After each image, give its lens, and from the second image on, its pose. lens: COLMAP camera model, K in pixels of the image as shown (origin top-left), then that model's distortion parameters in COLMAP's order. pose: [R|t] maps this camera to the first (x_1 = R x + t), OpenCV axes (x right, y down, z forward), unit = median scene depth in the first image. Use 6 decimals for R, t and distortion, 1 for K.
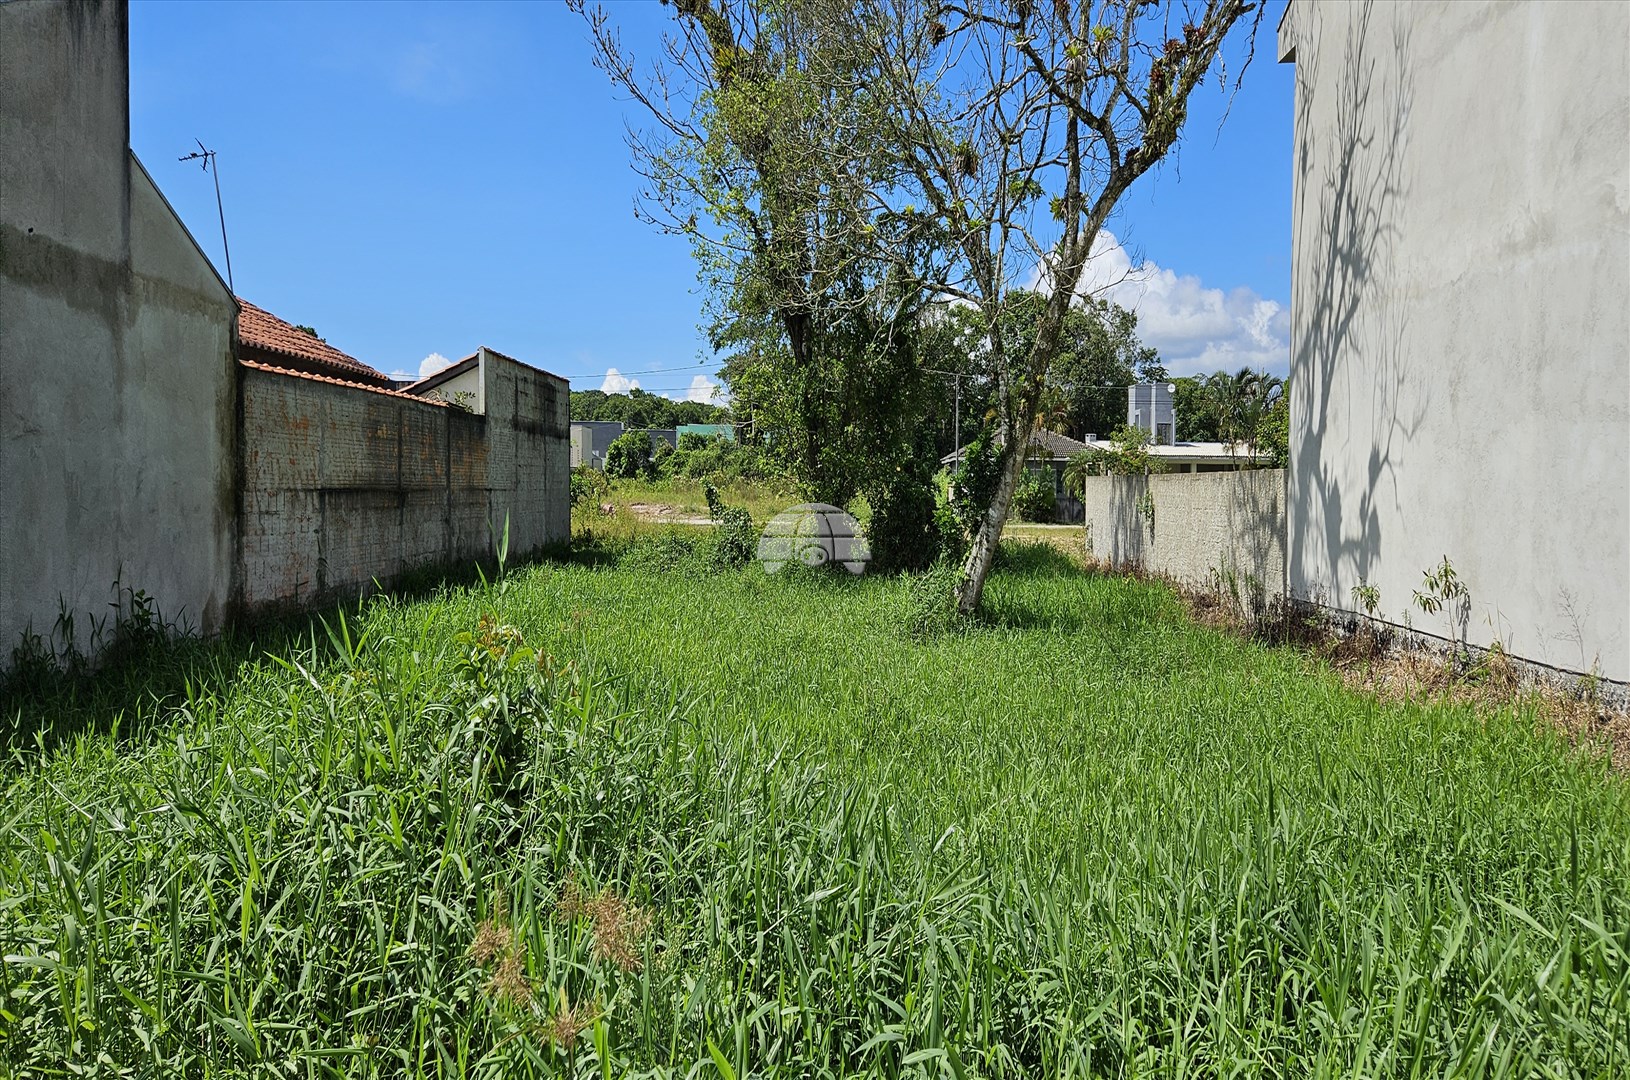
lens RADIAL K [[1112.6, 0, 831.3], [0, 1112.6, 522.1], [0, 0, 1]] dist [0.077177, -0.035603]
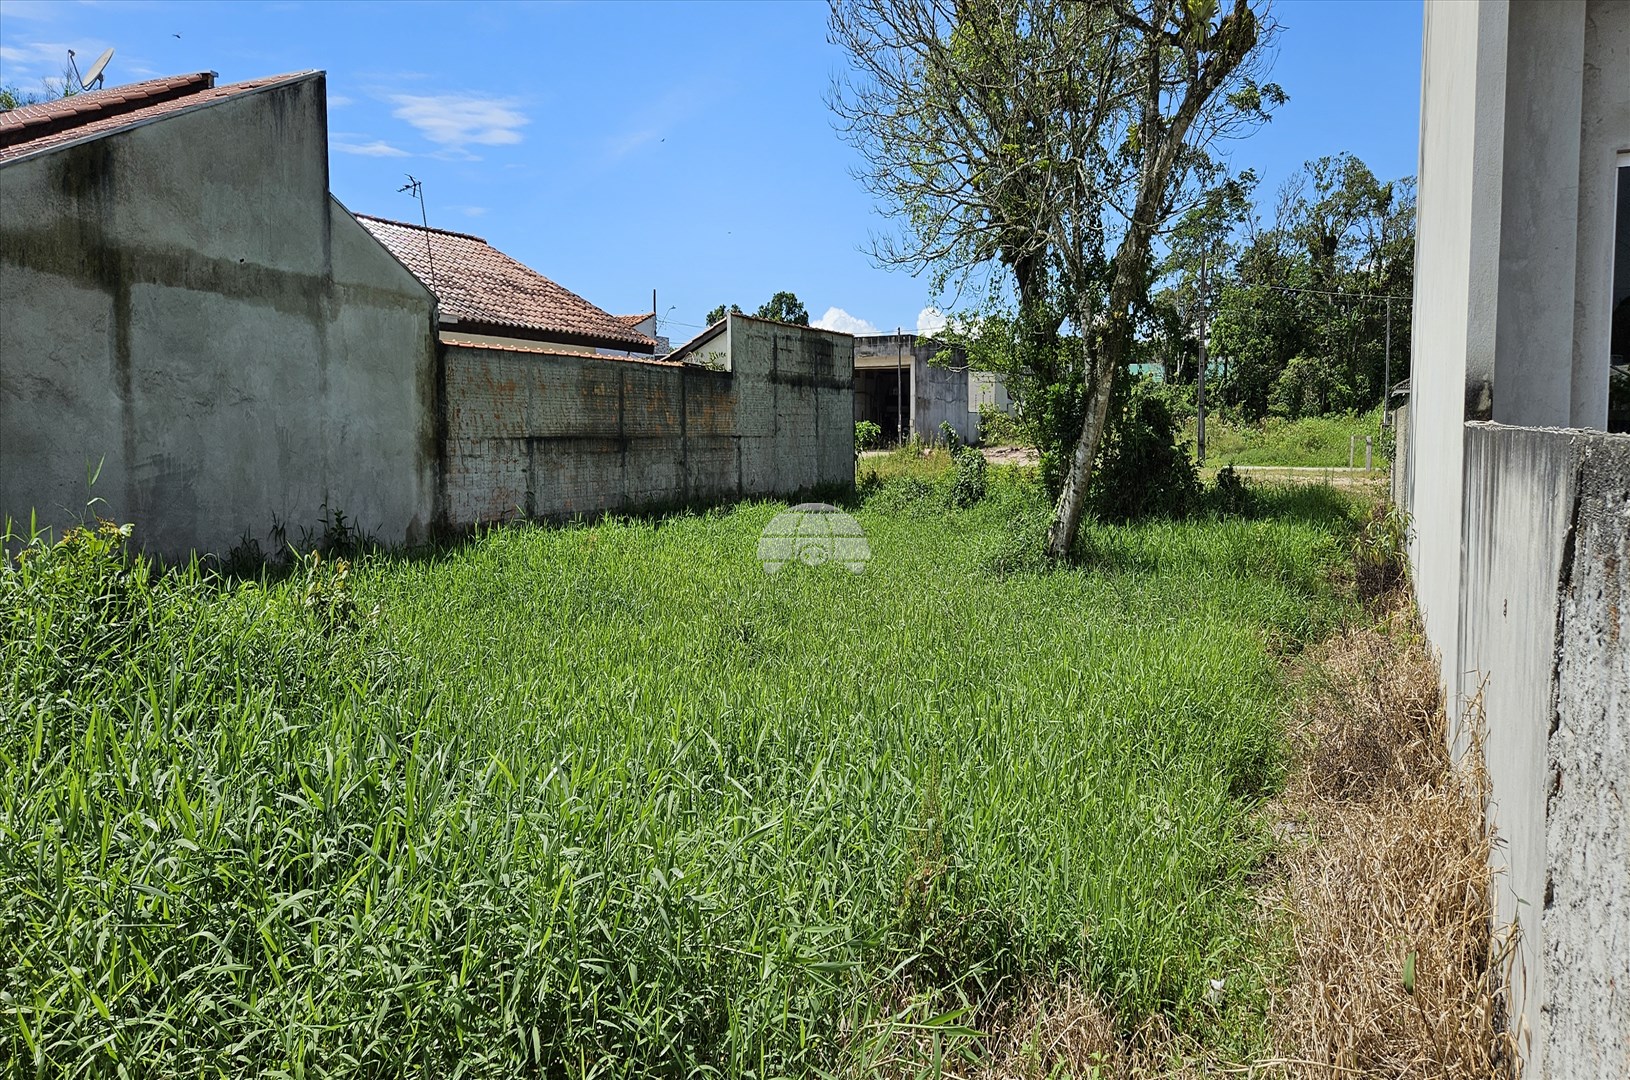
lens RADIAL K [[1112.6, 0, 814.1], [0, 1112.6, 524.3], [0, 0, 1]] dist [0.077177, -0.035603]
pose [[0.901855, 0.023314, -0.431410, 0.409456], [-0.001139, 0.998668, 0.051589, 0.003253], [0.432038, -0.046035, 0.900680, 0.000364]]
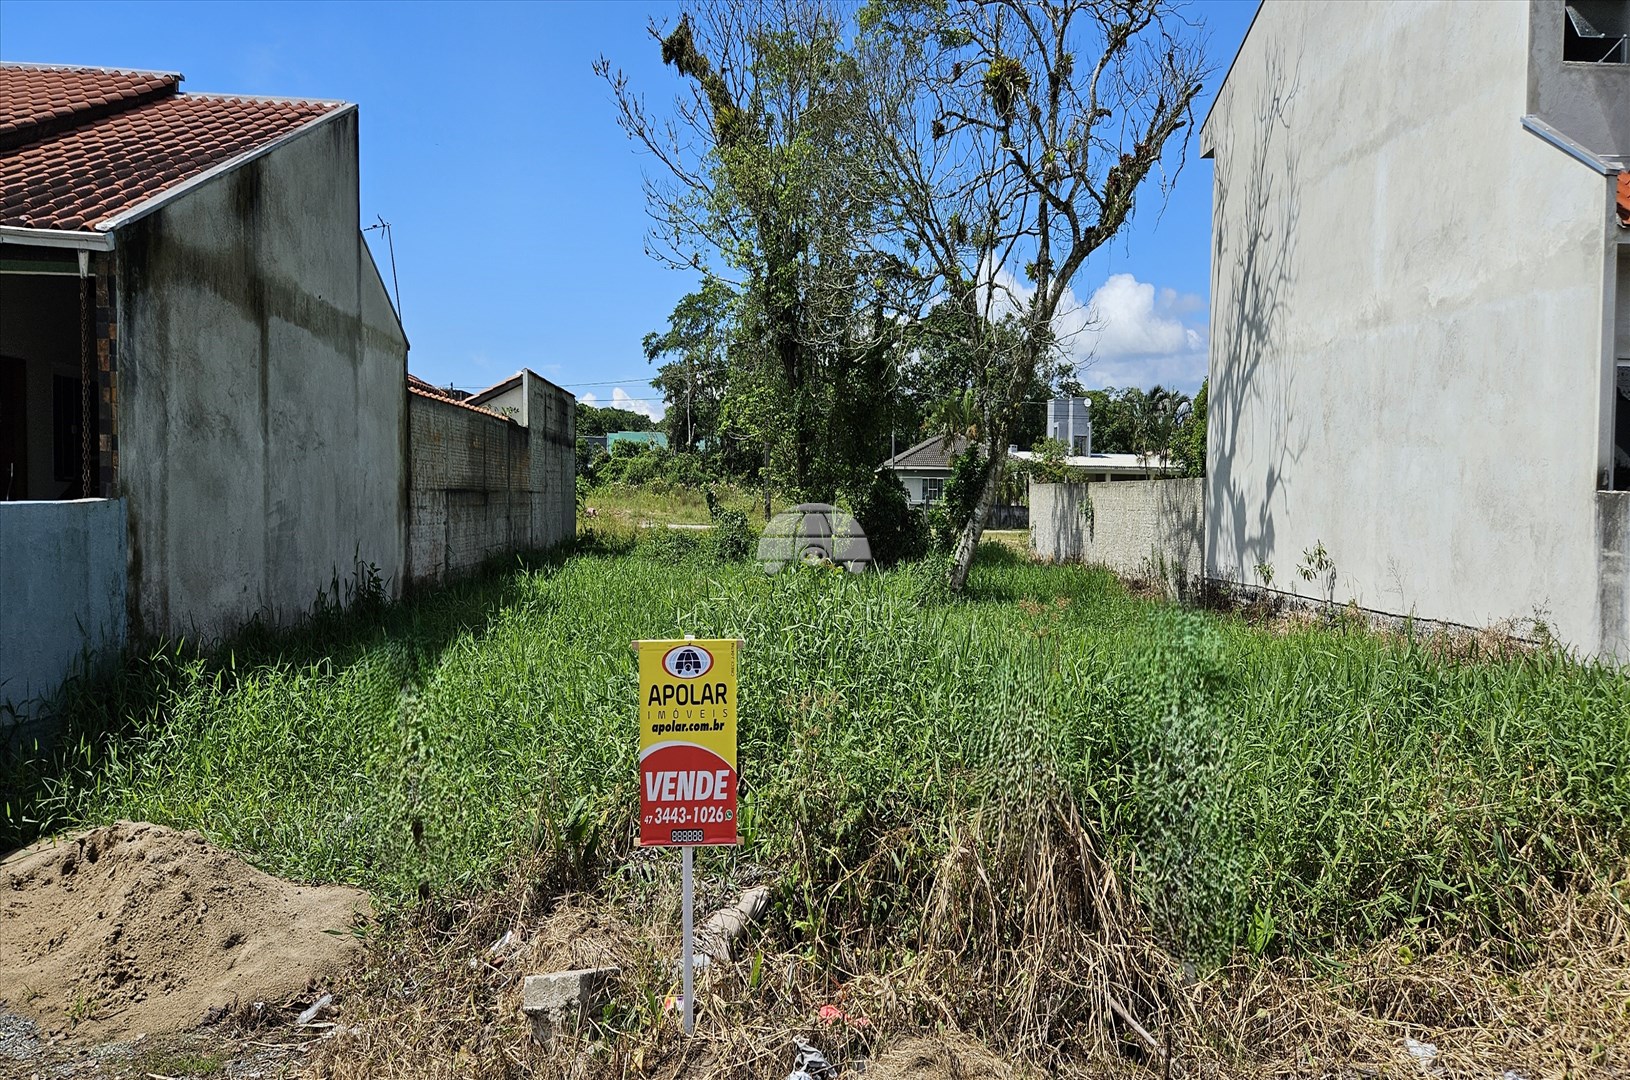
lens RADIAL K [[1112.6, 0, 821.2], [0, 1112.6, 543.1], [0, 0, 1]] dist [0.077177, -0.035603]
pose [[0.997733, 0.002555, 0.067246, -0.132348], [-0.003328, 0.999930, 0.011387, 0.015701], [-0.067212, -0.011585, 0.997671, -0.277691]]
